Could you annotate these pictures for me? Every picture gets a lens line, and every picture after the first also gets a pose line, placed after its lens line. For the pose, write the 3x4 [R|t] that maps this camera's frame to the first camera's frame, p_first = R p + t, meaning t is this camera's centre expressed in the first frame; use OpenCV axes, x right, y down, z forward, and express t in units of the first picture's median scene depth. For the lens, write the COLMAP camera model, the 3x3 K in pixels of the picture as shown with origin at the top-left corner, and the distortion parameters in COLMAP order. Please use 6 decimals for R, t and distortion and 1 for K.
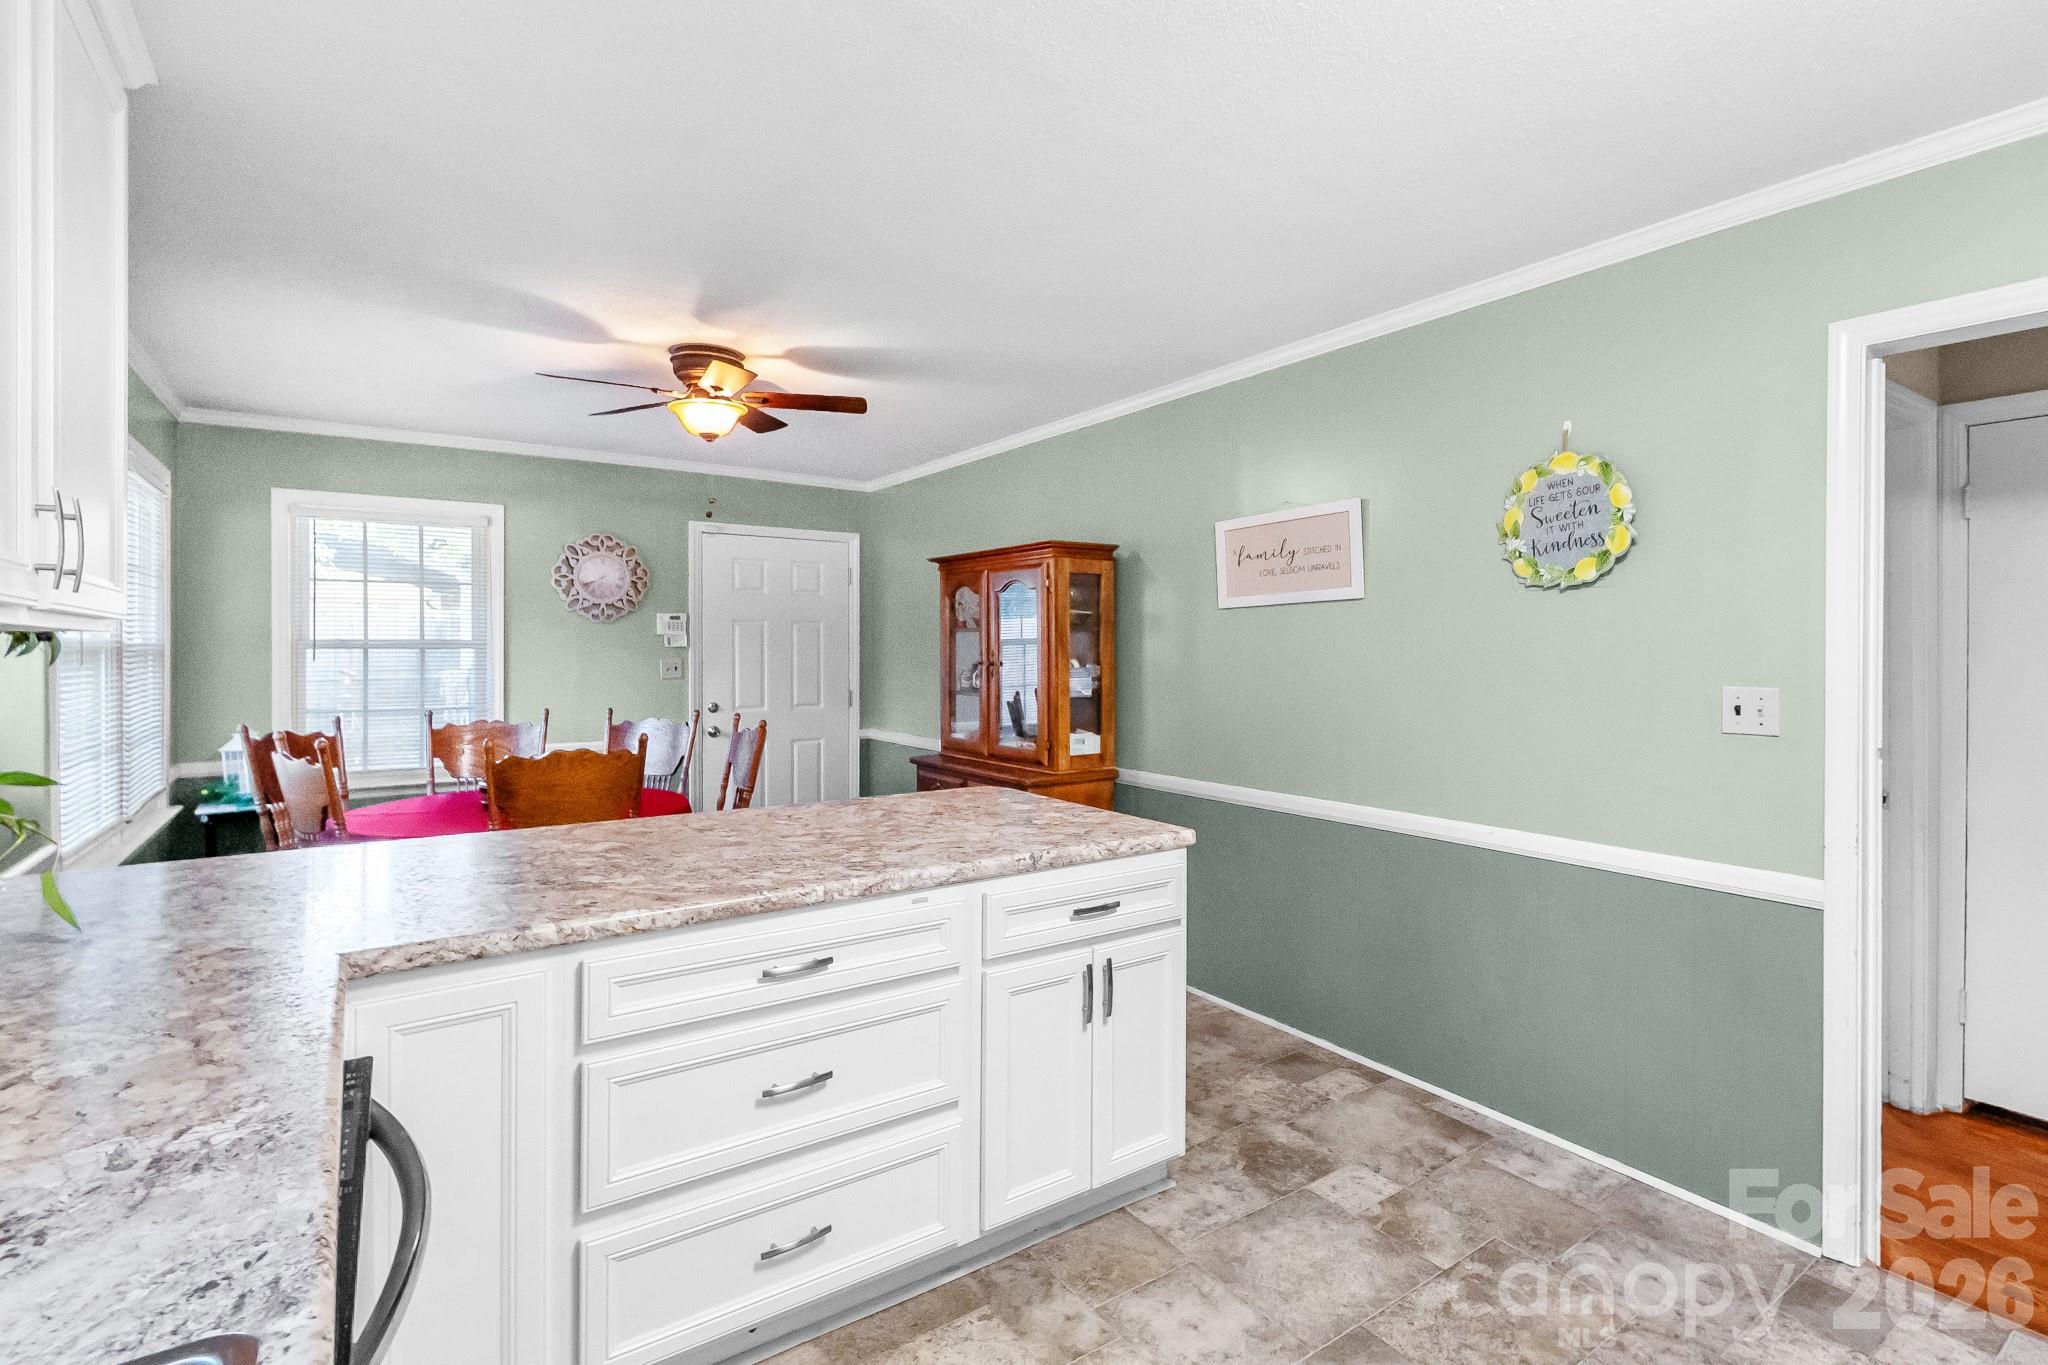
lens RADIAL K [[937.3, 0, 1008.0], [0, 937.3, 658.9], [0, 0, 1]] dist [0.005222, -0.002891]
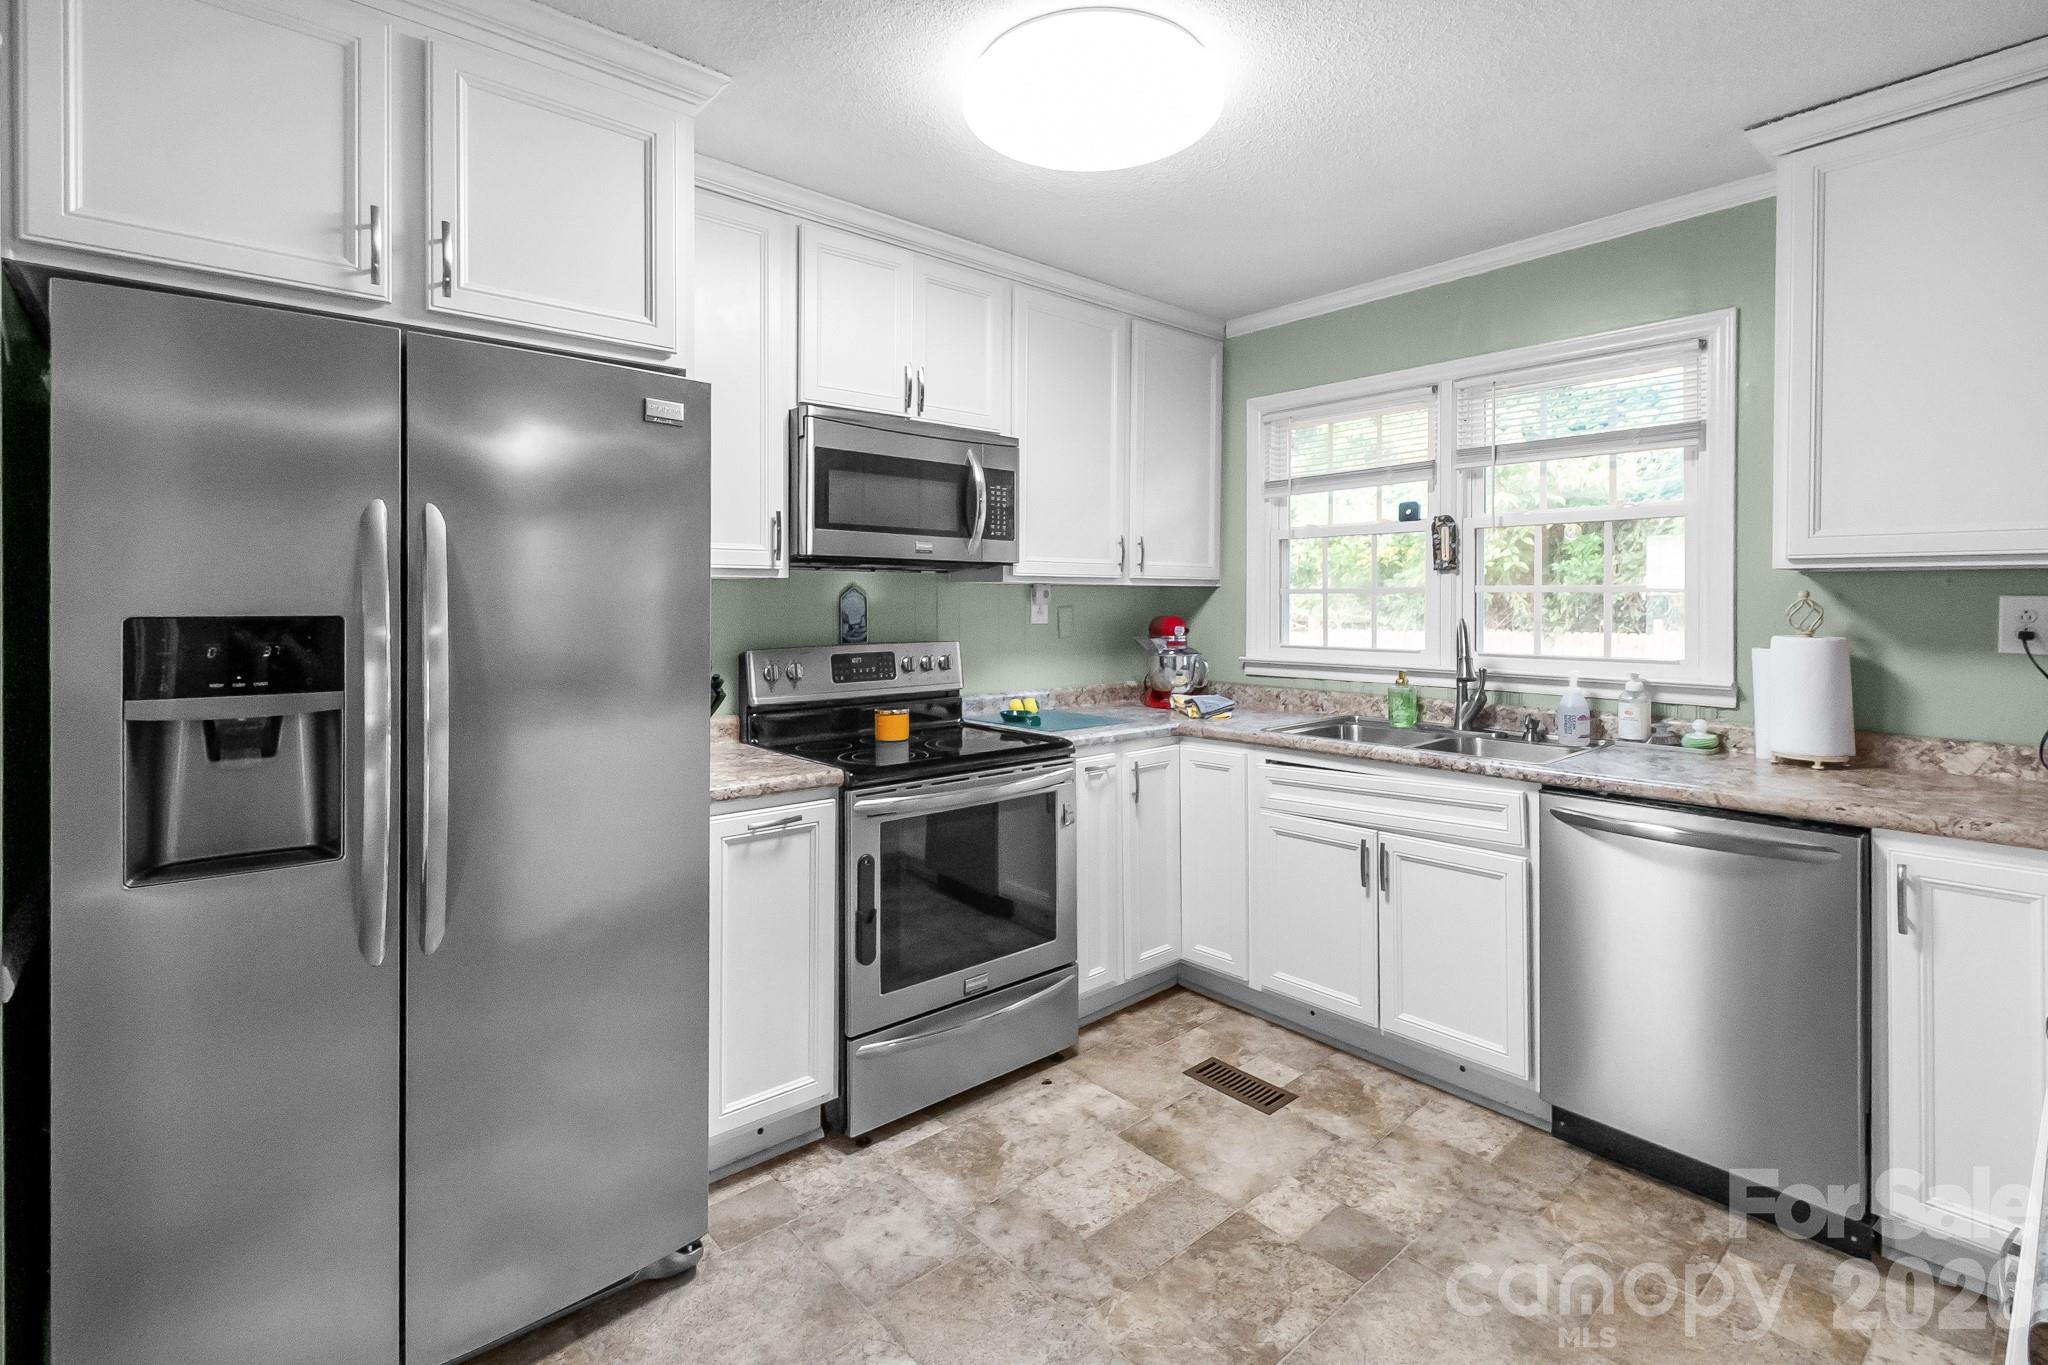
lens RADIAL K [[937.3, 0, 1069.8], [0, 937.3, 591.0], [0, 0, 1]] dist [0.005222, -0.002891]
pose [[-0.985498, -0.000614, -0.169686, 0.259086], [0.000105, 0.999991, -0.004224, 0.000943], [0.169688, -0.004181, -0.985489, 0.588179]]
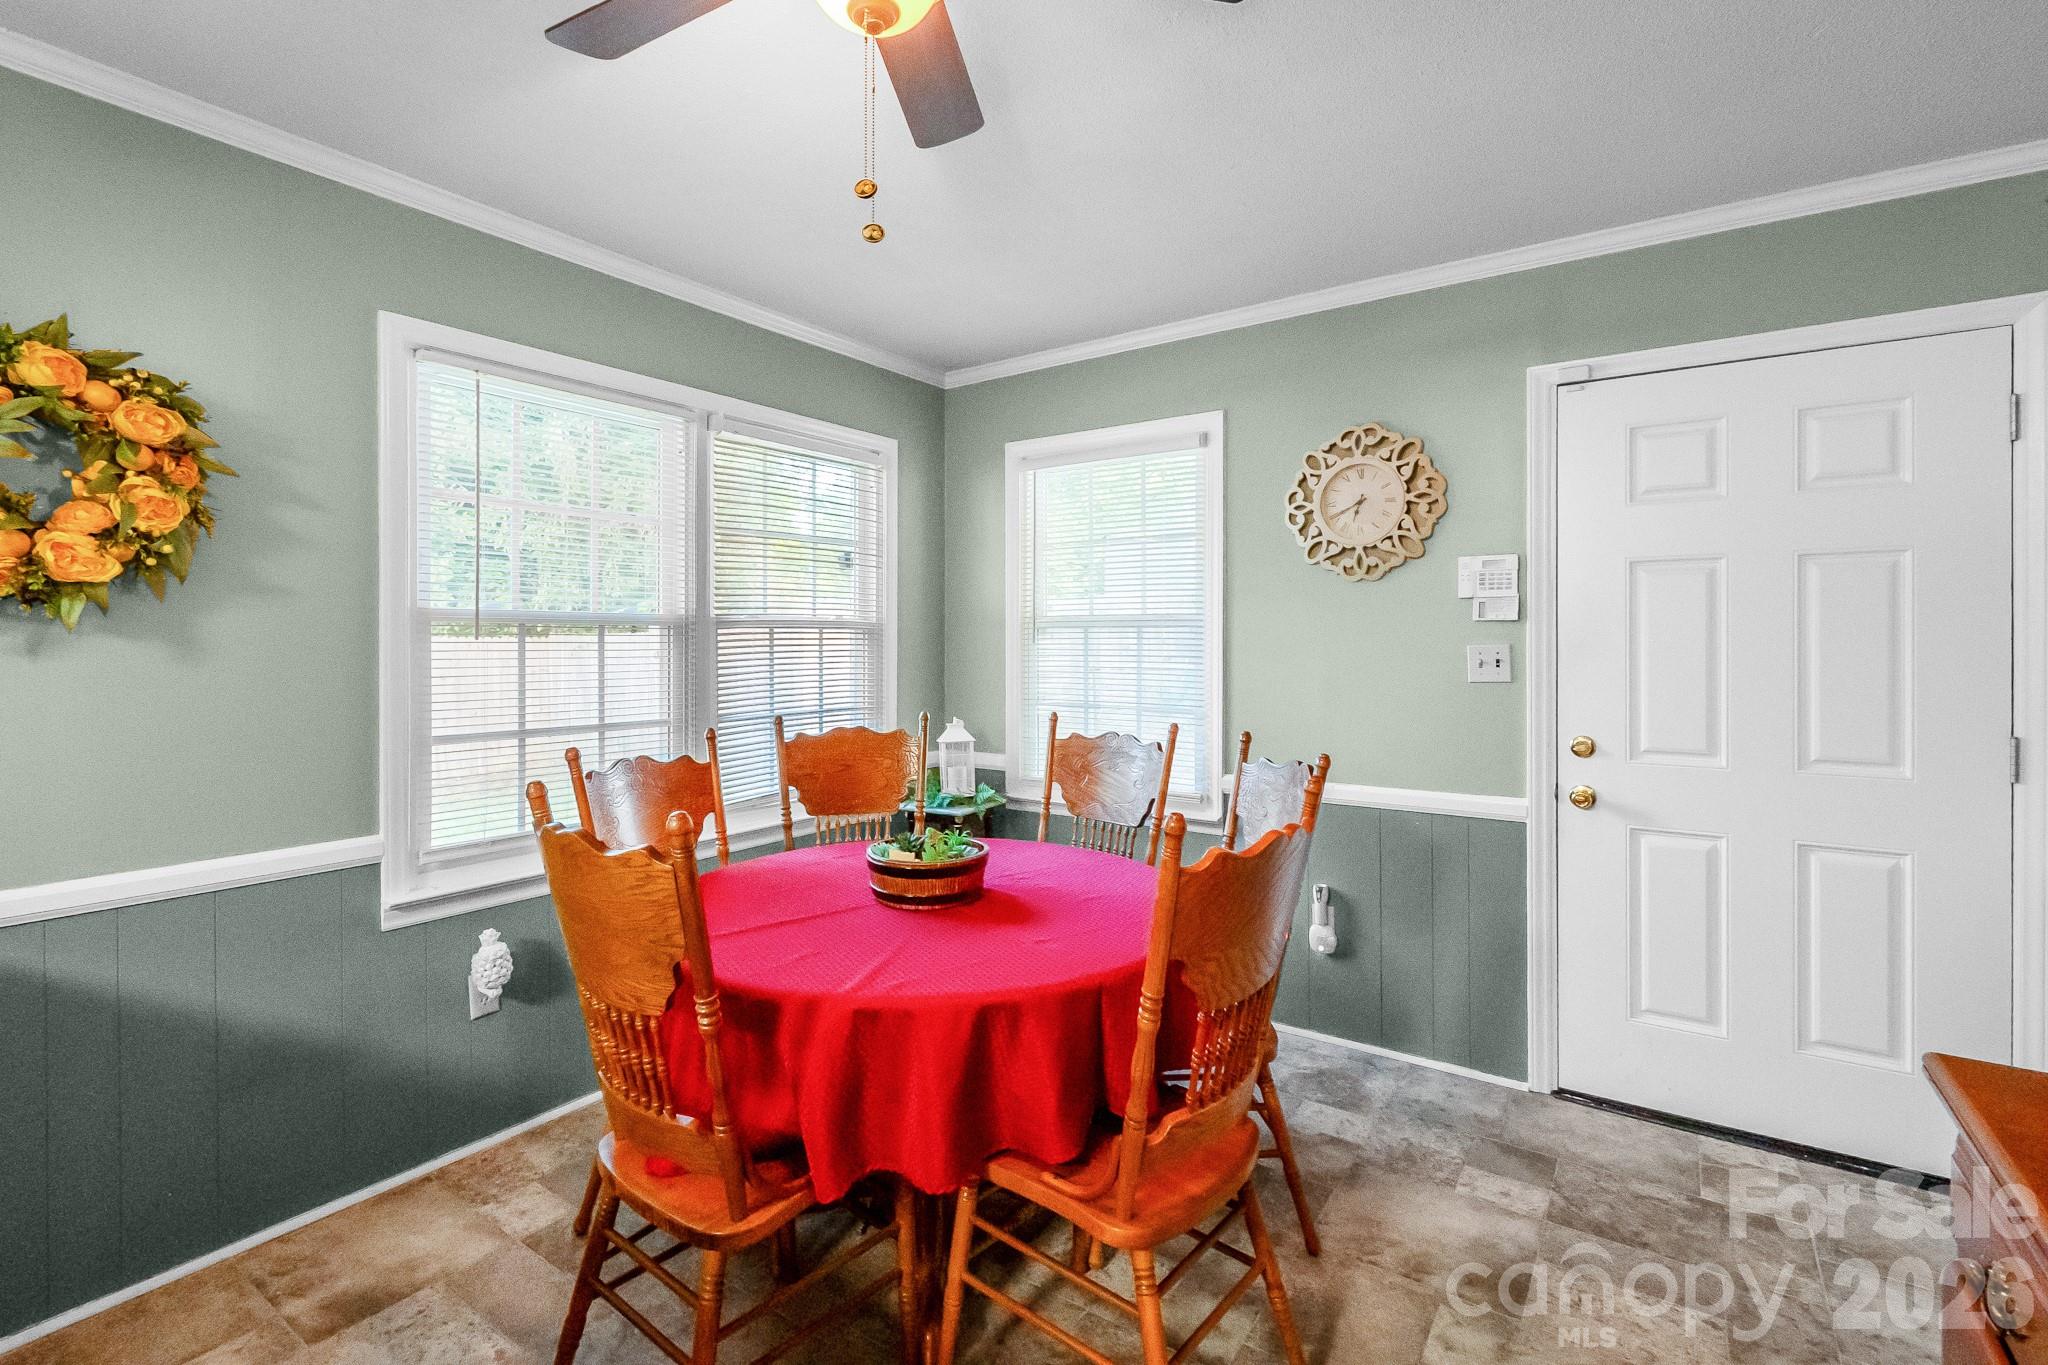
lens RADIAL K [[937.3, 0, 955.0], [0, 937.3, 619.8], [0, 0, 1]] dist [0.005222, -0.002891]
pose [[0.327922, -0.019425, -0.944505, 0.037331], [-0.007111, 0.999709, -0.023029, 0.001243], [0.944678, 0.014269, 0.327689, 0.704312]]
